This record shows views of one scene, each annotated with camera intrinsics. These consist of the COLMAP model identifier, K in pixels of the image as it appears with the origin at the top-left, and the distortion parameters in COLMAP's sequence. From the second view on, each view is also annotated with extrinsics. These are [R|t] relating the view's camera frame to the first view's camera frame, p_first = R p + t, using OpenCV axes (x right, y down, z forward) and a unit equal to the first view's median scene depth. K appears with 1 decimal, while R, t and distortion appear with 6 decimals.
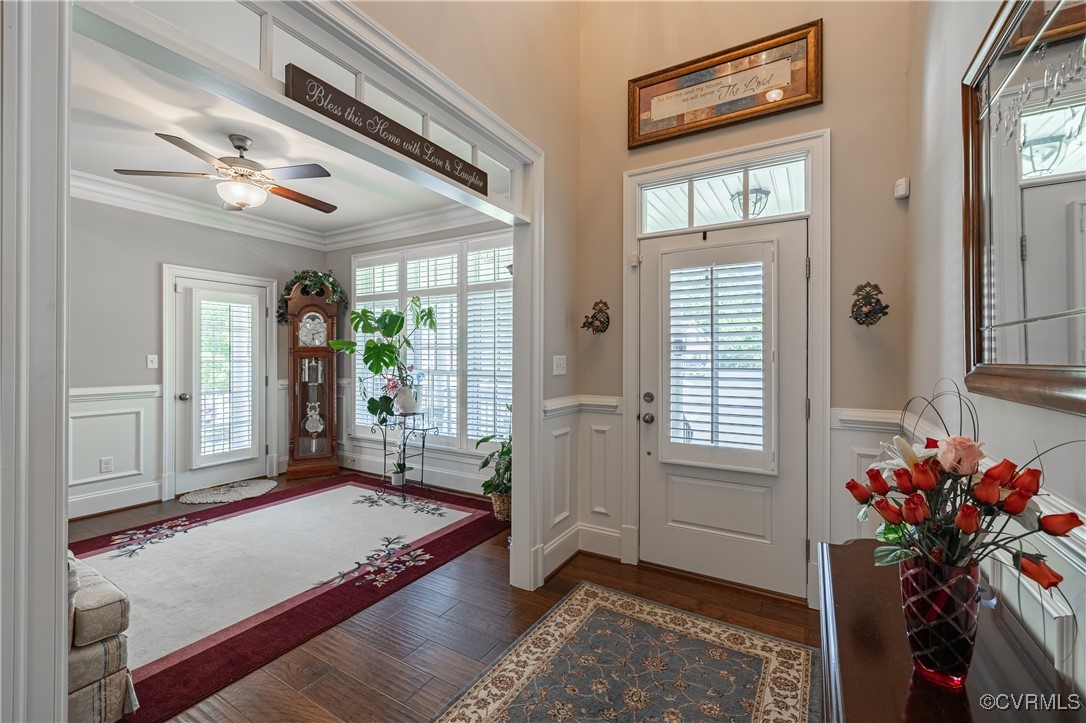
lens RADIAL K [[453.9, 0, 542.3], [0, 453.9, 355.4], [0, 0, 1]] dist [0.003726, 0.000033]
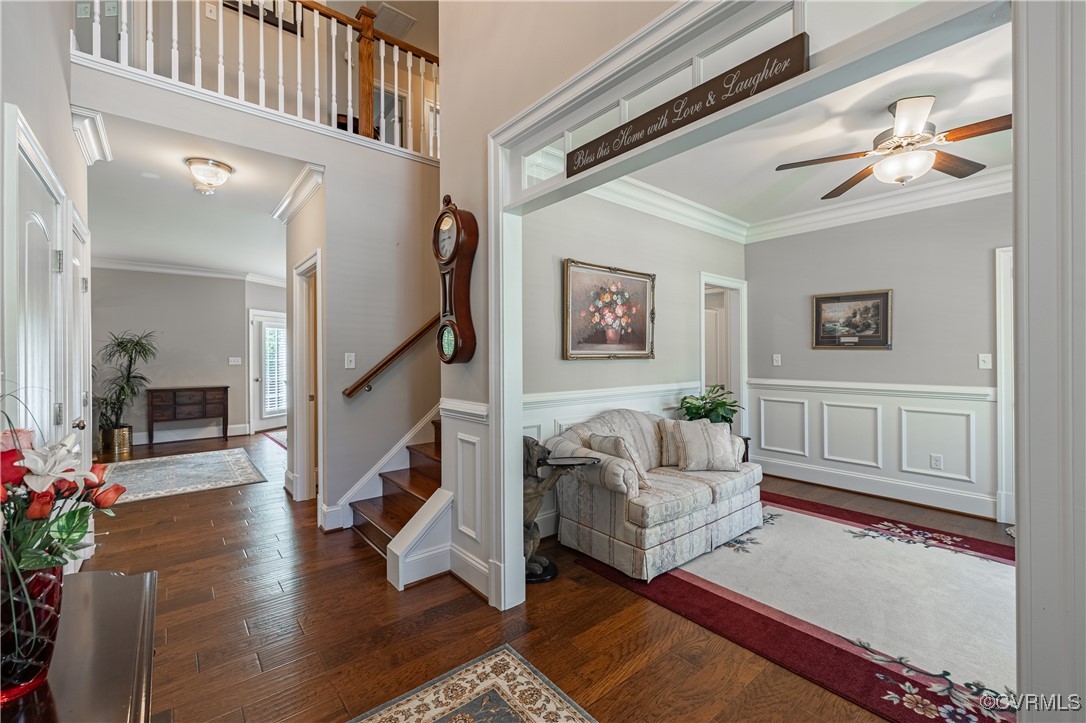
lens RADIAL K [[453.9, 0, 542.3], [0, 453.9, 355.4], [0, 0, 1]] dist [0.003726, 0.000033]
pose [[-0.336935, -0.002389, -0.941525, 0.388211], [0.004033, 0.999984, -0.003981, 0.002784], [0.941519, -0.005139, -0.336920, 0.655353]]
